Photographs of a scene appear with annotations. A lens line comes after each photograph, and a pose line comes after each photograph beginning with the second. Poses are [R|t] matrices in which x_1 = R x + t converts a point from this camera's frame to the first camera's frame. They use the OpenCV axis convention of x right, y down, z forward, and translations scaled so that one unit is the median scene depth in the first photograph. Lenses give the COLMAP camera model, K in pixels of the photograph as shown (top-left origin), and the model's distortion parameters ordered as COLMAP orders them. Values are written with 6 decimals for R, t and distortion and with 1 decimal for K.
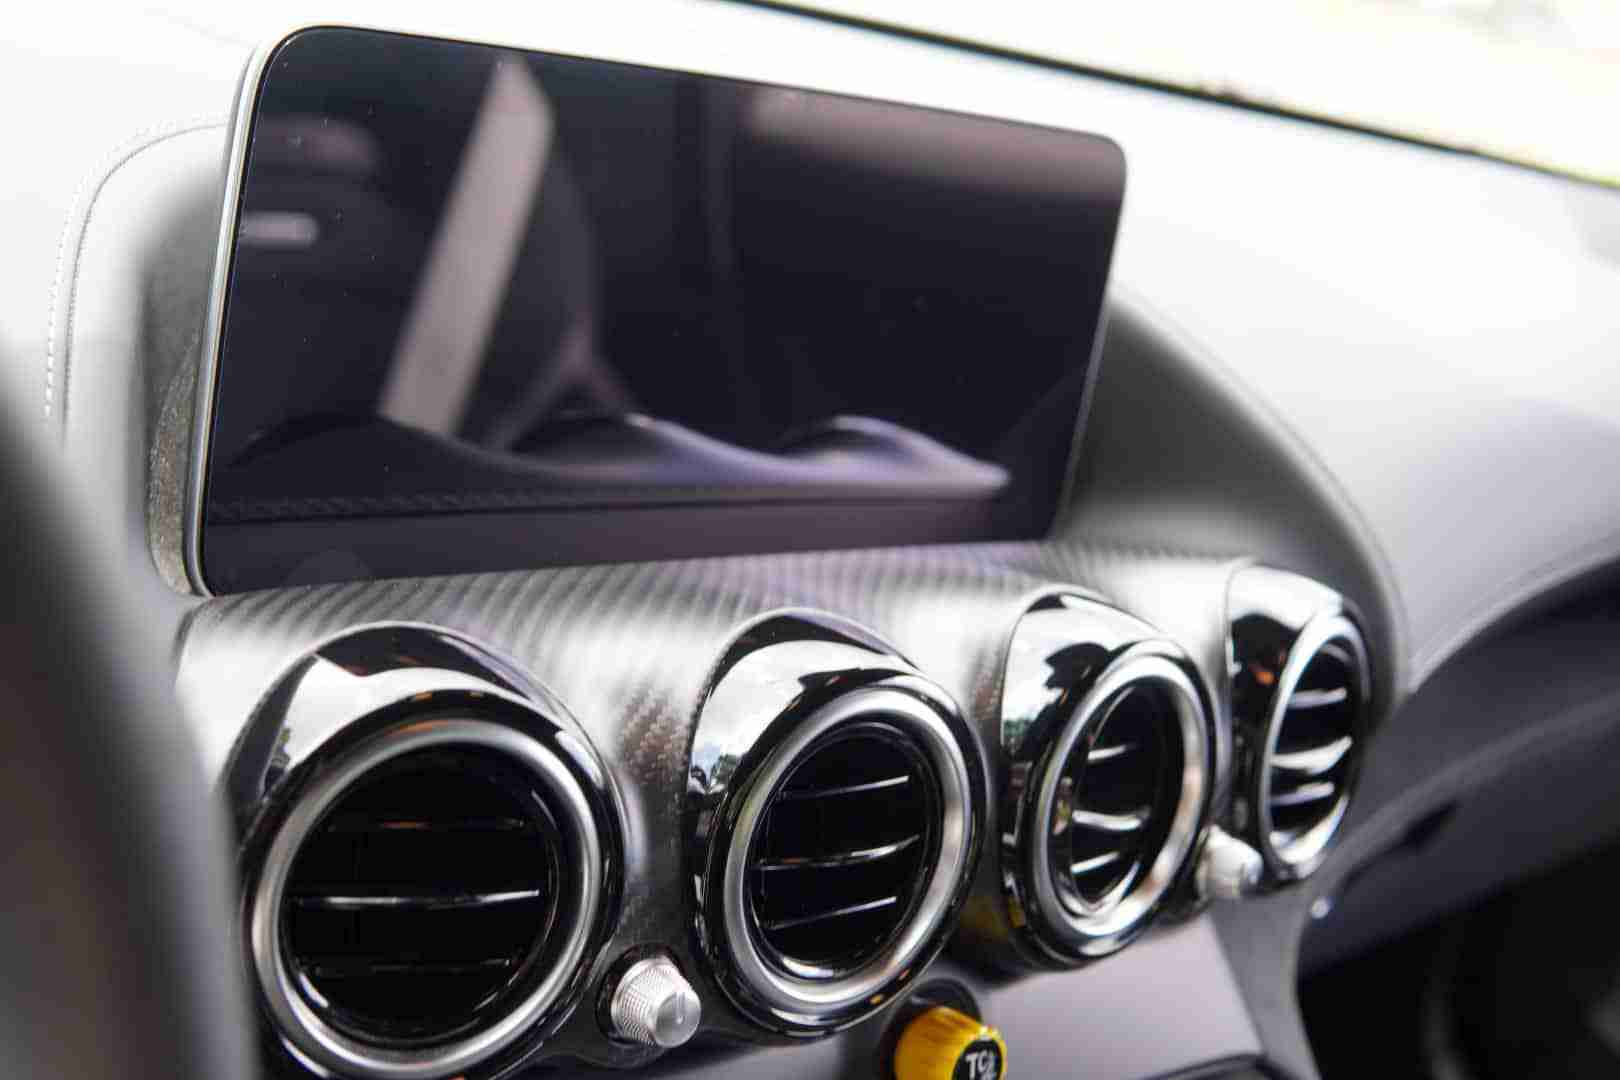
lens RADIAL K [[2128.1, 0, 809.6], [0, 2128.1, 539.4], [0, 0, 1]] dist [-0.211832, 0.000000]
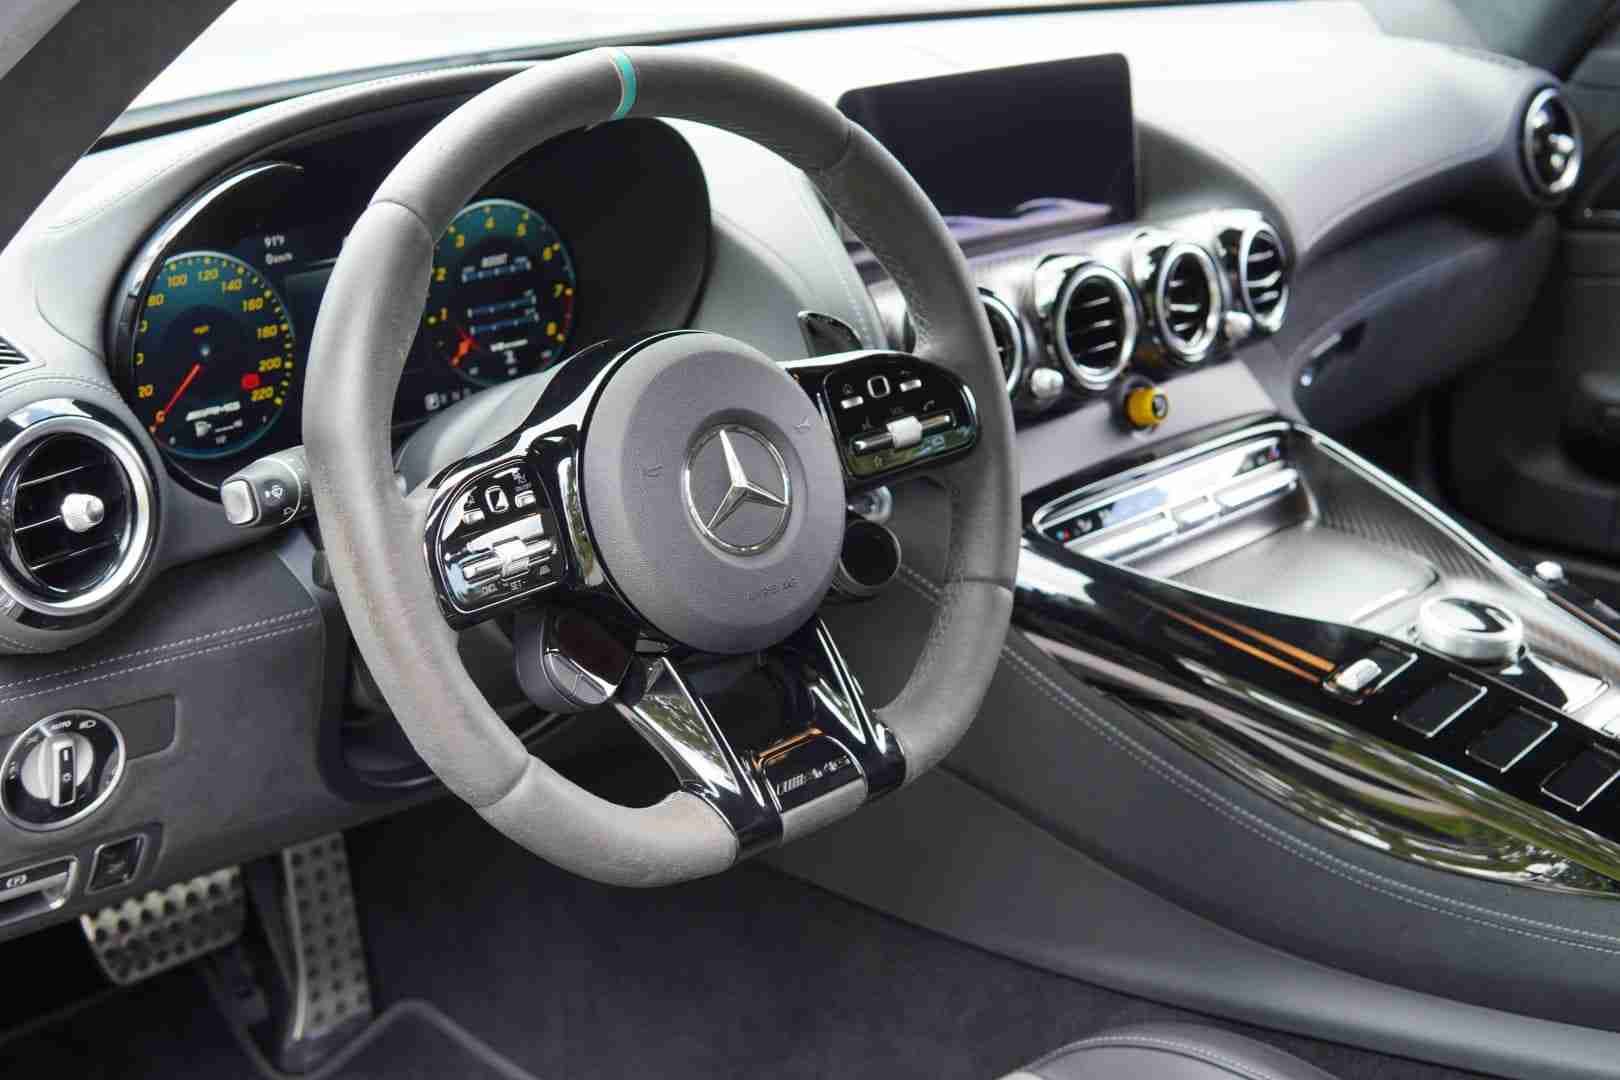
lens RADIAL K [[2128.1, 0, 810.2], [0, 2128.1, 540.0], [0, 0, 1]] dist [-0.211832, 0.000000]
pose [[0.969685, -0.239961, -0.046154, -0.250083], [0.241642, 0.969732, 0.035067, 0.201872], [0.036342, -0.045157, 0.998319, -1.593540]]
